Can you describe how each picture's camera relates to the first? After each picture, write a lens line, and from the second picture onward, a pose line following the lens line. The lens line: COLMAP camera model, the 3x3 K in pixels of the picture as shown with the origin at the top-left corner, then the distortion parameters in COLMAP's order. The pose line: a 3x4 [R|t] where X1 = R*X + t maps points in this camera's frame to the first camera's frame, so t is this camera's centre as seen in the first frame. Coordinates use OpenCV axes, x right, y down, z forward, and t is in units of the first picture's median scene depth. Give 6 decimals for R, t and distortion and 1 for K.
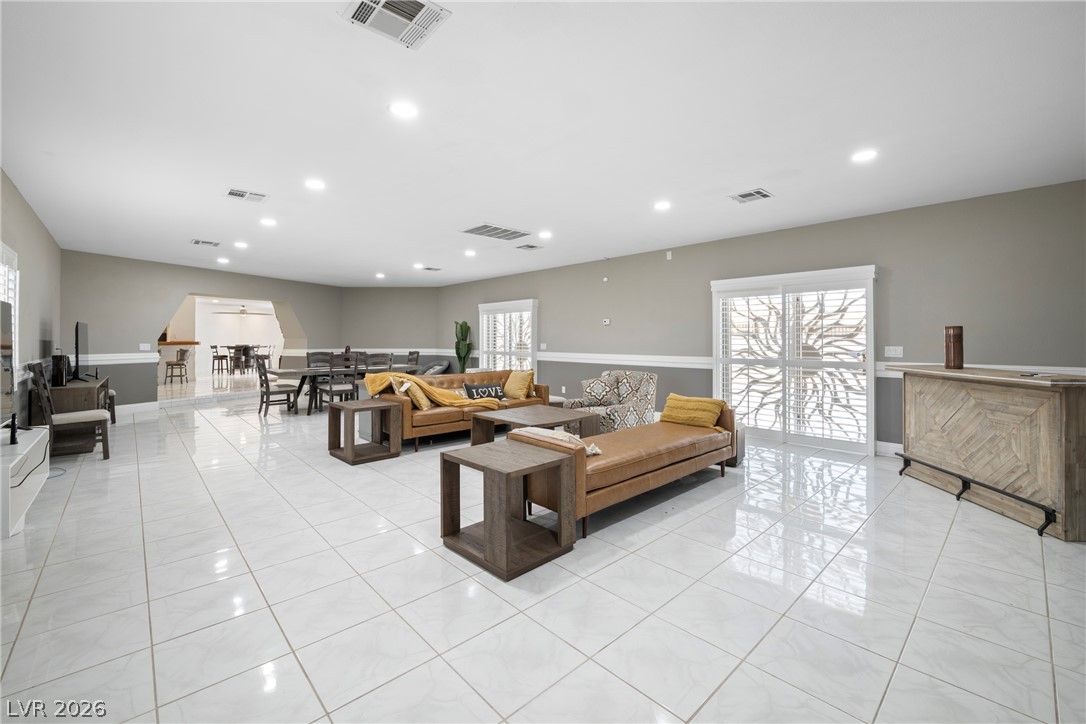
lens RADIAL K [[451.1, 0, 550.9], [0, 451.1, 344.7], [0, 0, 1]] dist [-0.015331, -0.000107]
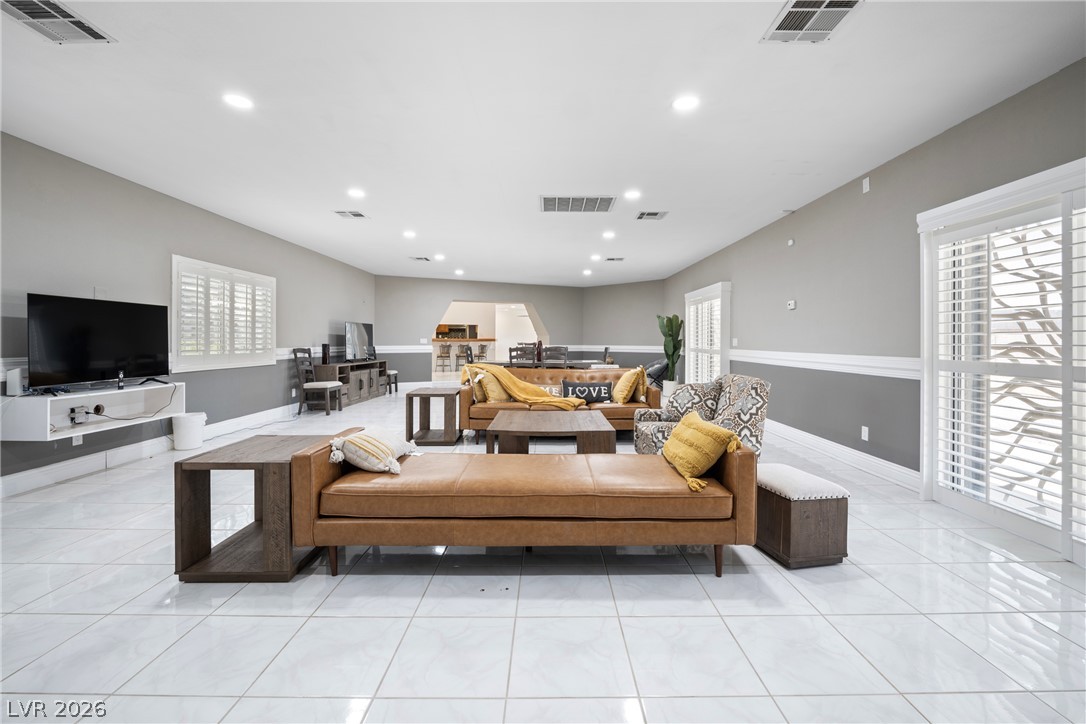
lens RADIAL K [[451.1, 0, 550.9], [0, 451.1, 344.7], [0, 0, 1]] dist [-0.015331, -0.000107]
pose [[0.731503, 0.006702, -0.681805, 0.363952], [-0.009701, 0.999953, -0.000579, 0.015086], [0.681769, 0.007038, 0.731534, 0.294361]]
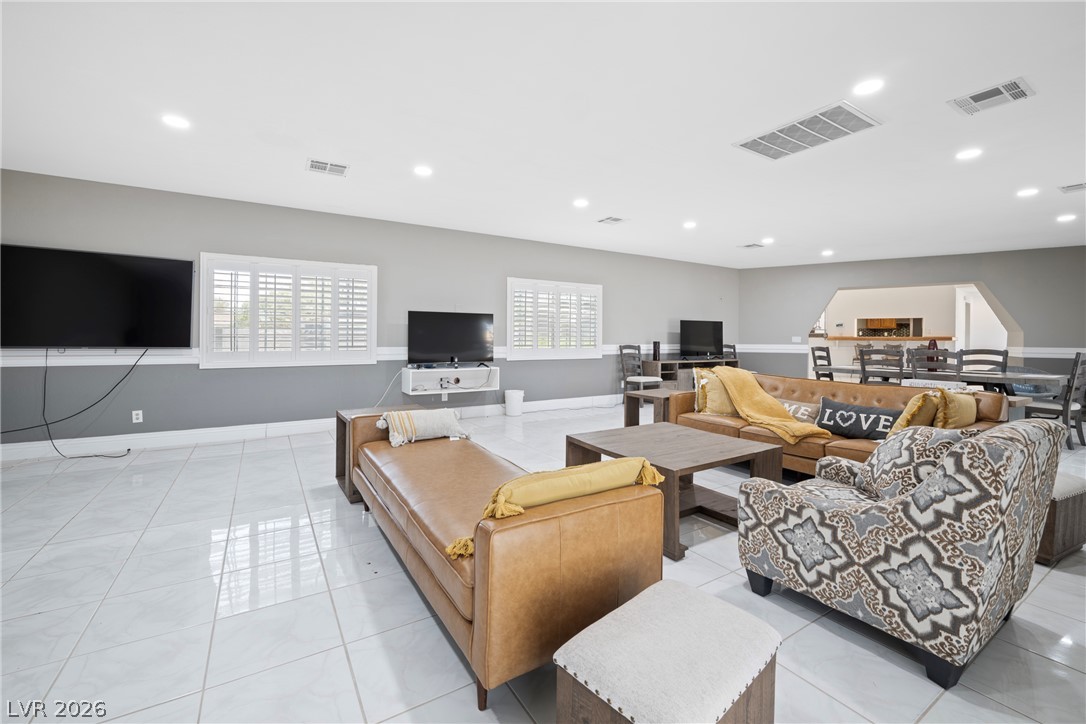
lens RADIAL K [[453.1, 0, 545.4], [0, 453.1, 340.0], [0, 0, 1]] dist [-0.016592, -0.000139]
pose [[-0.196714, 0.003655, -0.980454, 0.428422], [-0.016582, 0.999838, 0.007054, 0.010118], [0.980321, 0.017645, -0.196622, 0.678284]]
